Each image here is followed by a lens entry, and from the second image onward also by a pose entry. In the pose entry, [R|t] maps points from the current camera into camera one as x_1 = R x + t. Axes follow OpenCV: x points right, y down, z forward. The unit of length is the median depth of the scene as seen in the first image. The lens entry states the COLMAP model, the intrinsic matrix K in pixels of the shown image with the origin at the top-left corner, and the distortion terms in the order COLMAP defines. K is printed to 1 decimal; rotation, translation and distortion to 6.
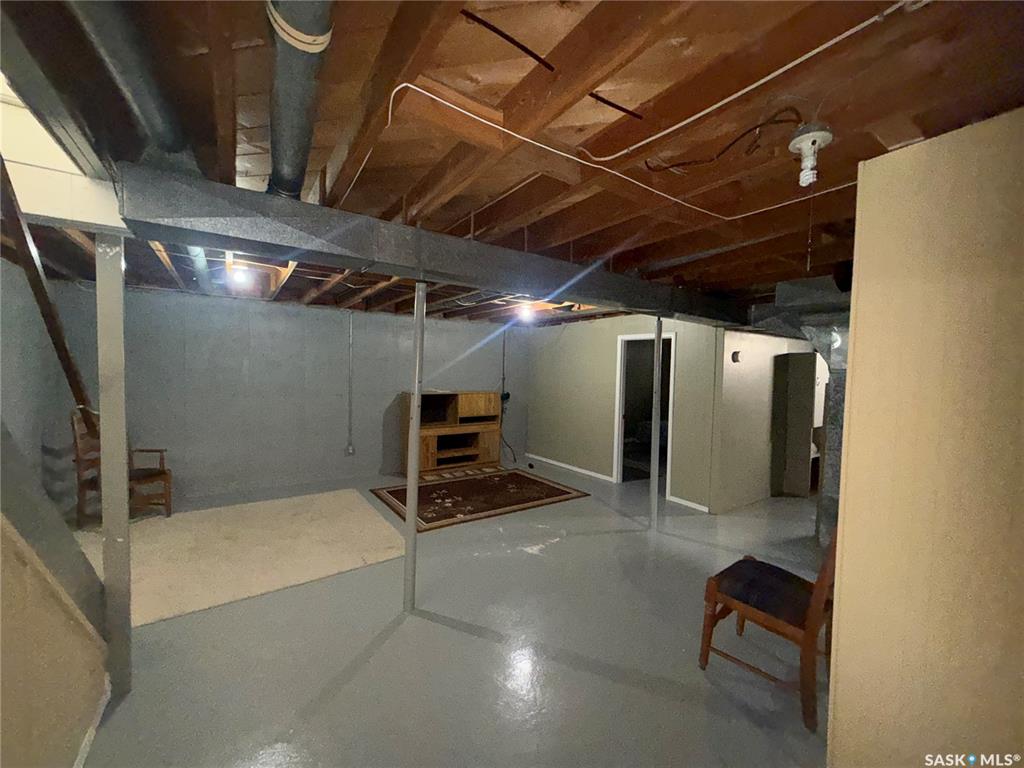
lens RADIAL K [[405.4, 0, 513.8], [0, 405.4, 383.2], [0, 0, 1]] dist [0.007040, 0.000715]
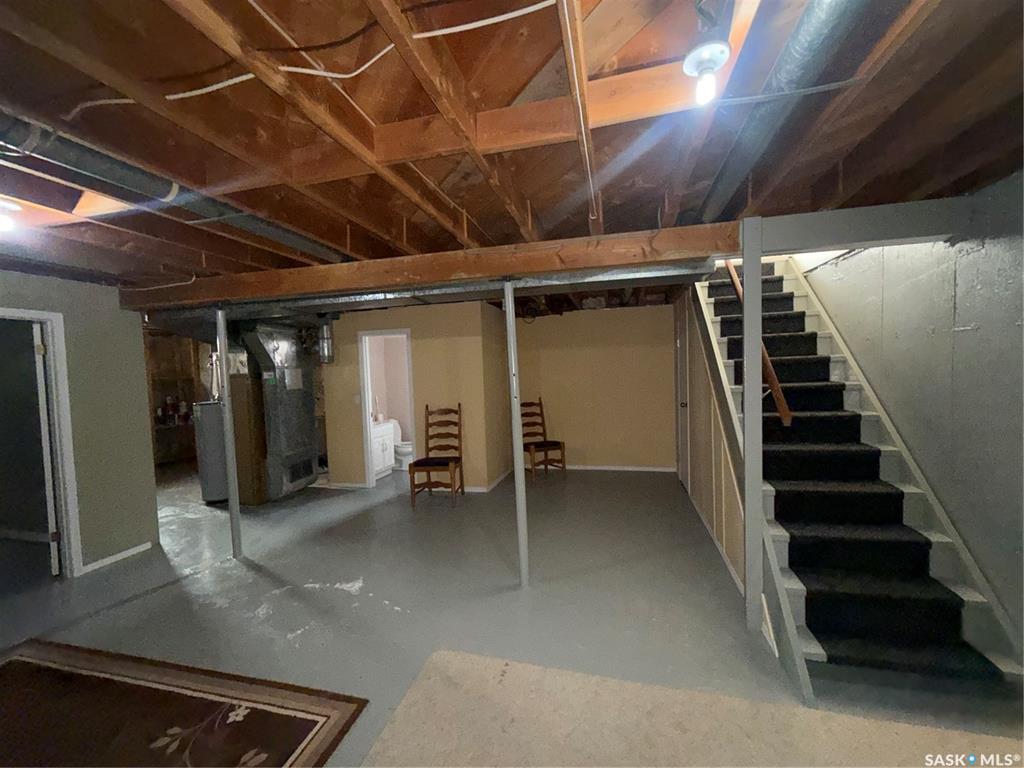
lens RADIAL K [[405.4, 0, 514.4], [0, 405.4, 383.6], [0, 0, 1]] dist [0.007040, 0.000715]
pose [[-0.664753, -0.029936, 0.746463, -0.530541], [0.043601, 0.995939, 0.078769, -0.033613], [-0.745789, 0.084908, -0.660749, 0.865702]]
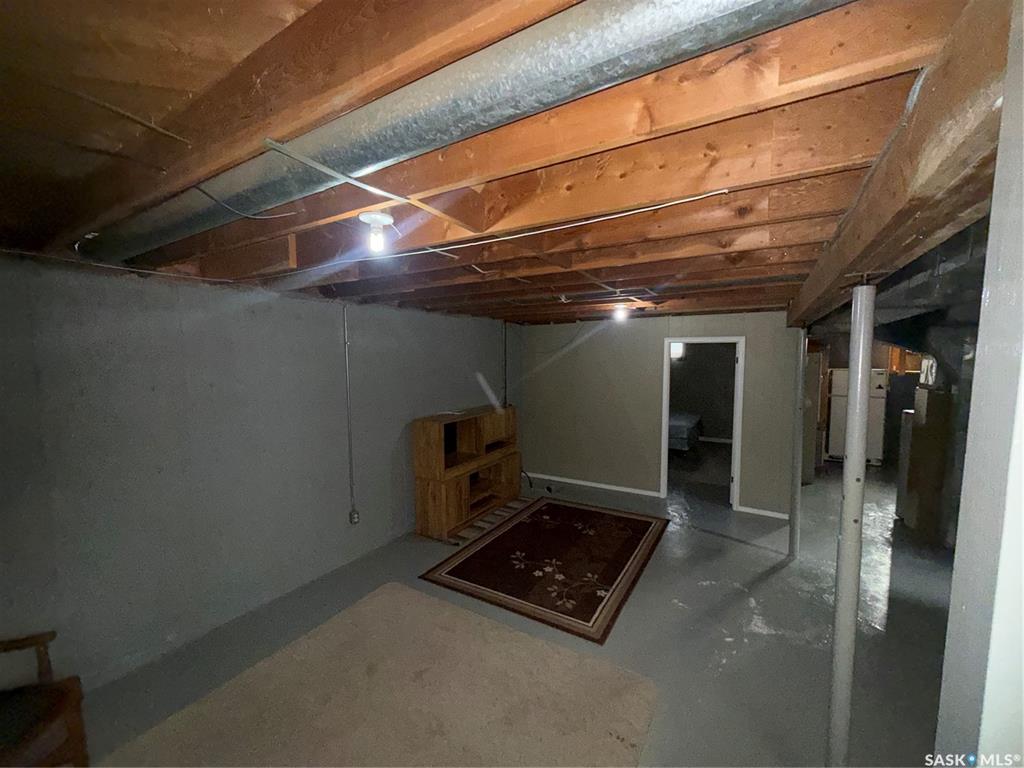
lens RADIAL K [[405.4, 0, 516.1], [0, 405.4, 385.1], [0, 0, 1]] dist [0.007040, 0.000715]
pose [[0.907122, -0.056227, 0.417094, -0.468199], [0.037127, 0.997863, 0.053773, -0.080137], [-0.419226, -0.033294, 0.907271, 0.341149]]
